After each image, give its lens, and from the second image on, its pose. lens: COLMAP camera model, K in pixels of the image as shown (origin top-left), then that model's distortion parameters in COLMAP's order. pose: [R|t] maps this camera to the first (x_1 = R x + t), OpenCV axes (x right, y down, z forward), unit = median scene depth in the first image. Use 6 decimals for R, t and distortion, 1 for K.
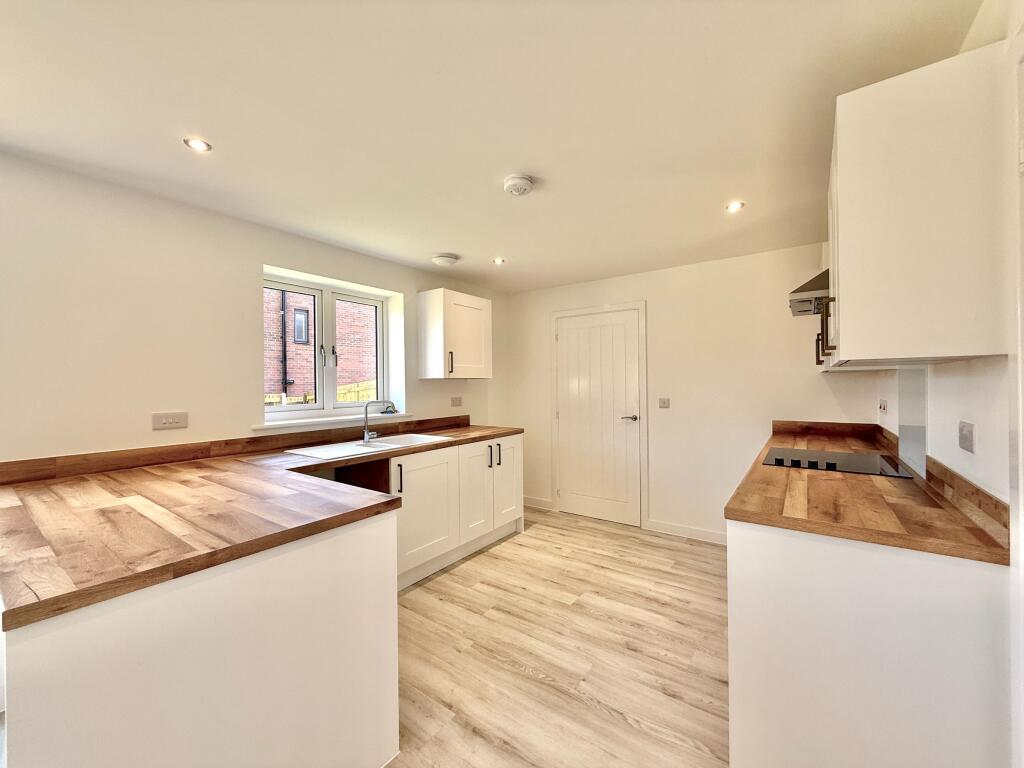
lens RADIAL K [[410.6, 0, 507.7], [0, 410.6, 384.6], [0, 0, 1]] dist [-0.002524, 0.001204]
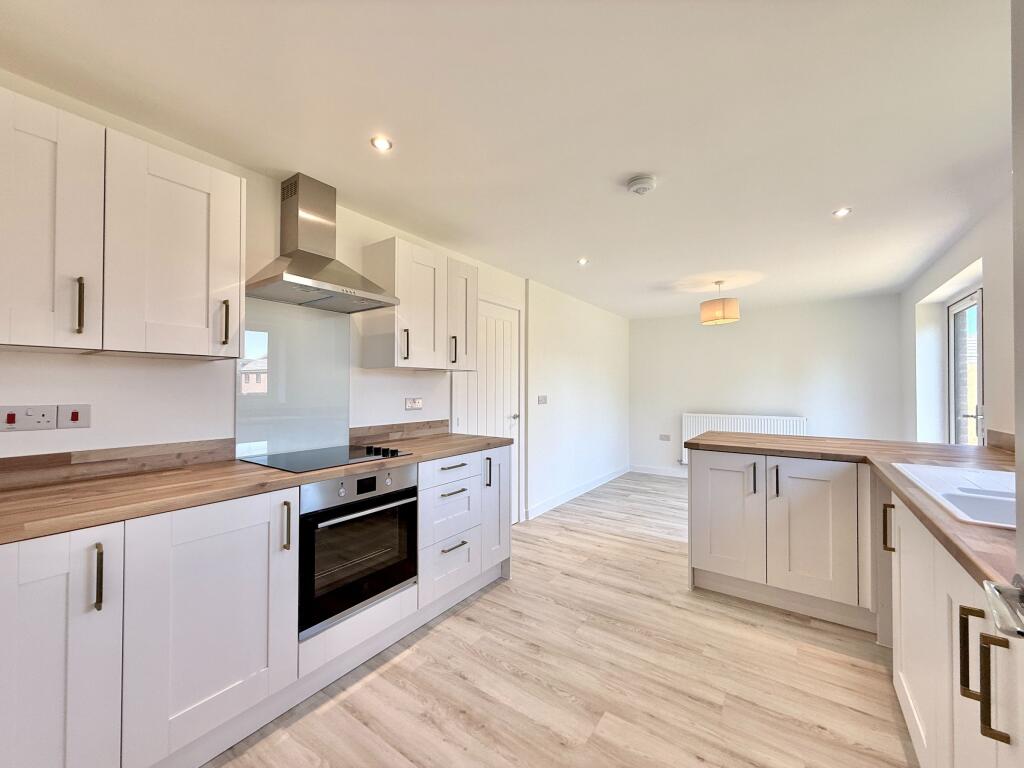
lens RADIAL K [[410.6, 0, 506.6], [0, 410.6, 383.6], [0, 0, 1]] dist [-0.002524, 0.001204]
pose [[-0.999884, 0.006668, -0.013721, 0.291323], [0.006782, 0.999943, -0.008255, 0.017624], [0.013666, -0.008347, -0.999872, 1.524137]]
